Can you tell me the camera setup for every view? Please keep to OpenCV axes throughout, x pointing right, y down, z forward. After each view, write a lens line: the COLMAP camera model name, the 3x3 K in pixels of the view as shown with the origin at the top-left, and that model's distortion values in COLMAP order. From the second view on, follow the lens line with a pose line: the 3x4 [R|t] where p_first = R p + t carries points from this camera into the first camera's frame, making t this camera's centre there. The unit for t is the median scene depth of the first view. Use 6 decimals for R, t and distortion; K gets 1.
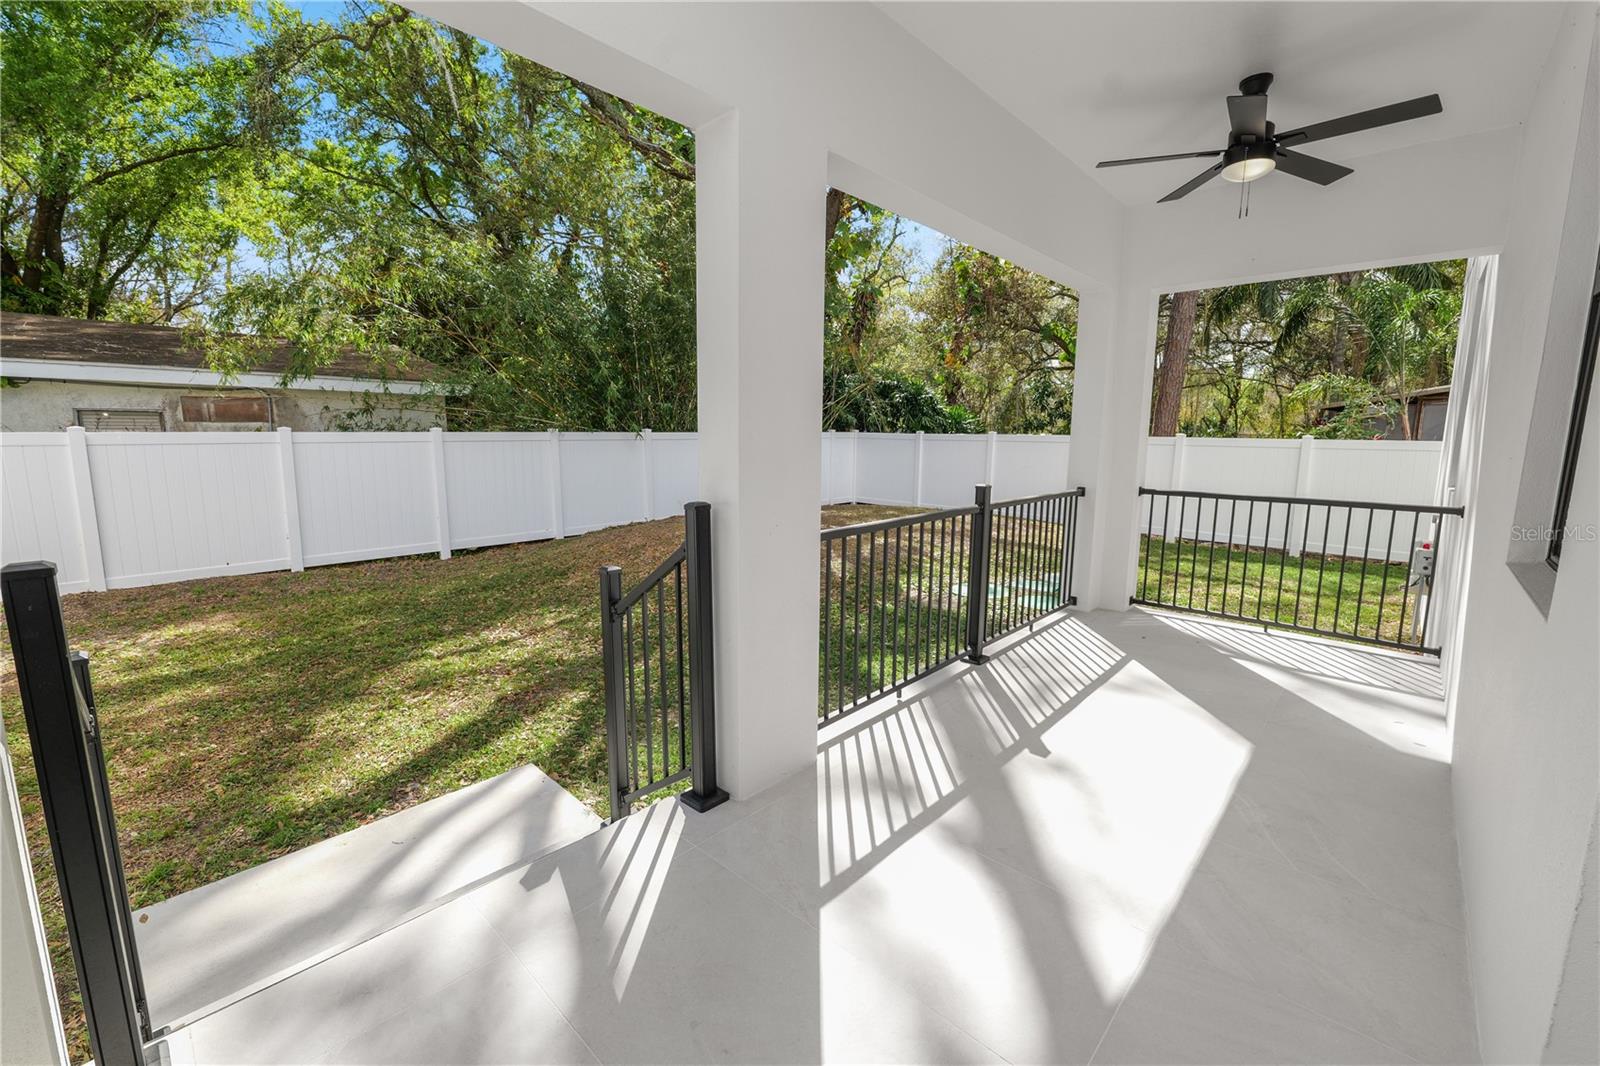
lens RADIAL K [[651.5, 0, 798.1], [0, 651.5, 528.1], [0, 0, 1]] dist [-0.013527, 0.001381]
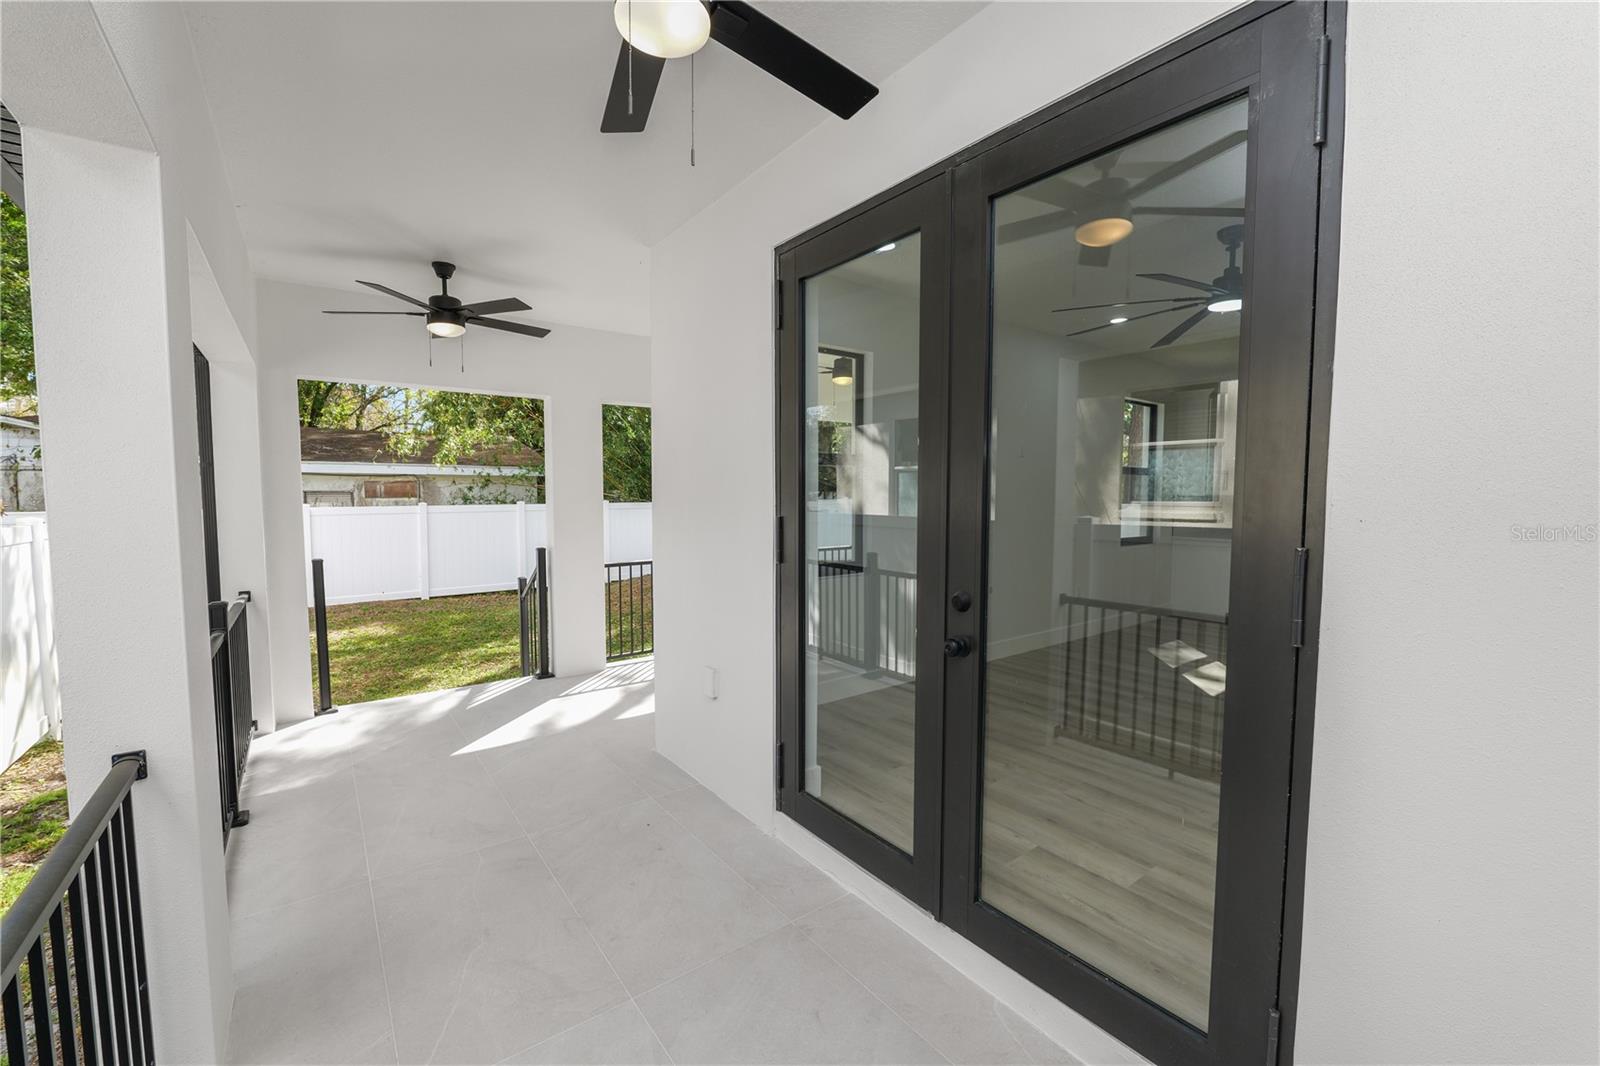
lens RADIAL K [[651.5, 0, 796.8], [0, 651.5, 535.3], [0, 0, 1]] dist [-0.013527, 0.001381]
pose [[0.984920, 0.002727, -0.172990, 0.576304], [-0.016949, 0.996587, -0.080787, 0.046290], [0.172179, 0.082501, 0.981605, -0.580996]]
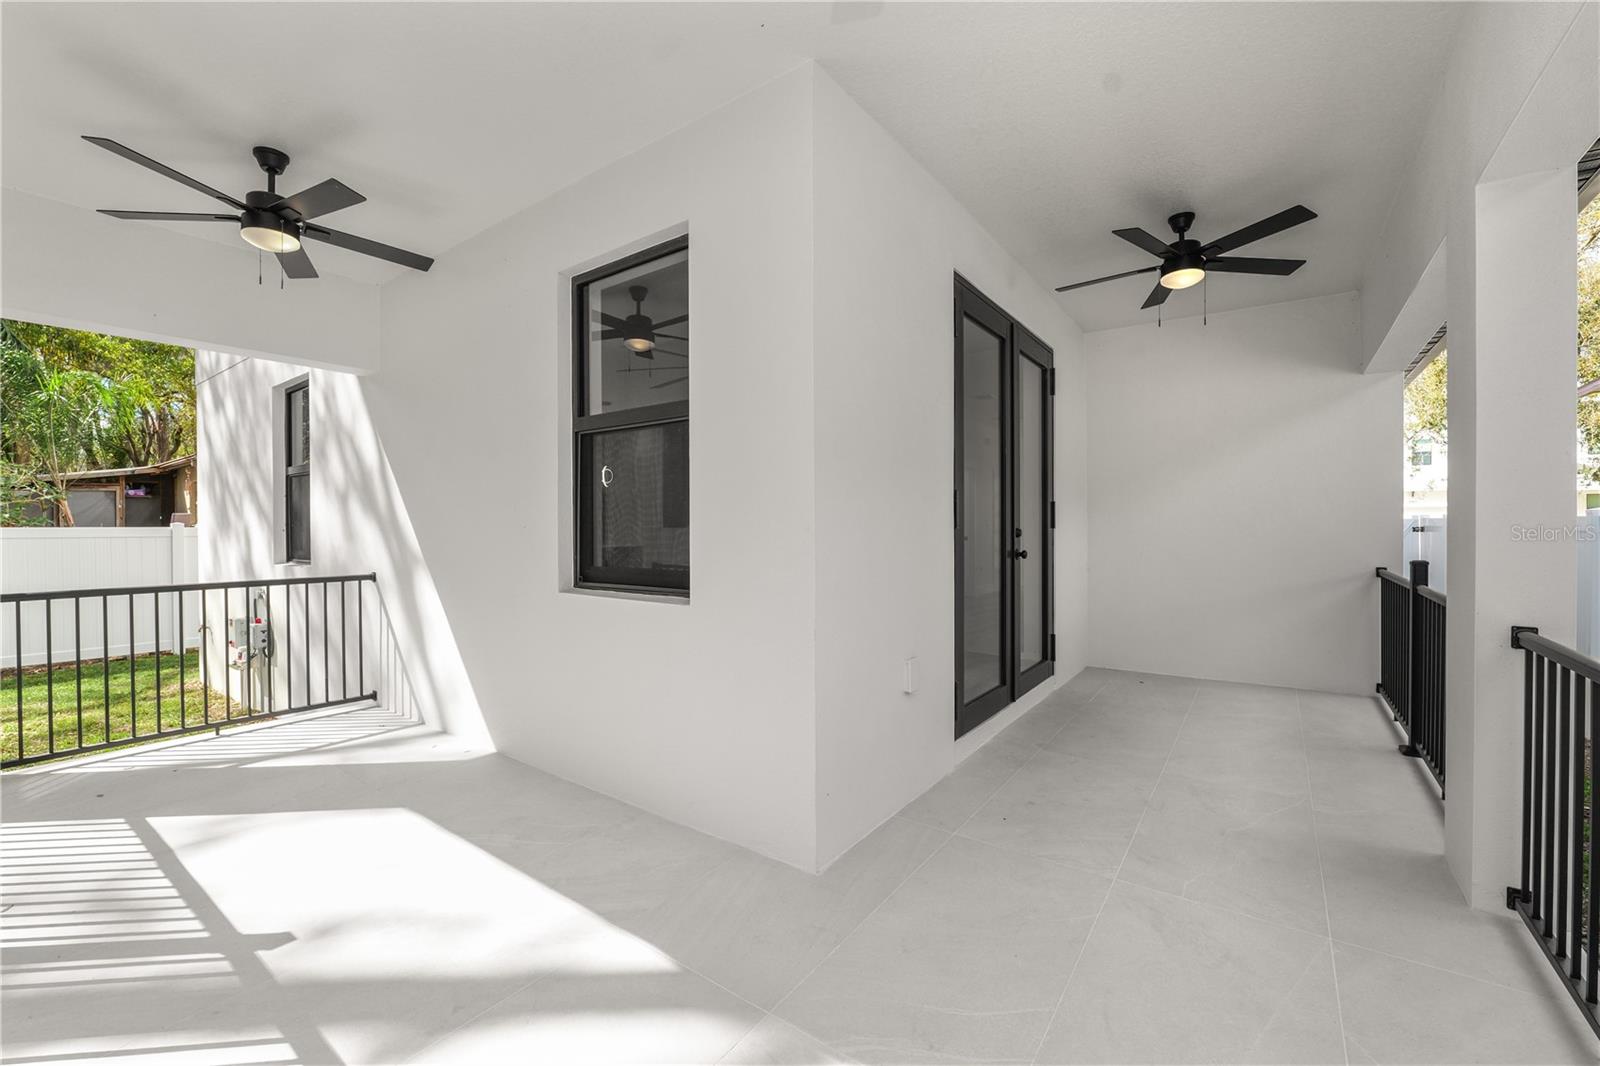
lens RADIAL K [[651.5, 0, 799.3], [0, 651.5, 539.0], [0, 0, 1]] dist [-0.013527, 0.001381]
pose [[-0.122523, -0.026943, 0.992100, -0.232569], [0.147976, 0.987962, 0.045106, -0.025898], [-0.981372, 0.152334, -0.117061, 0.258176]]
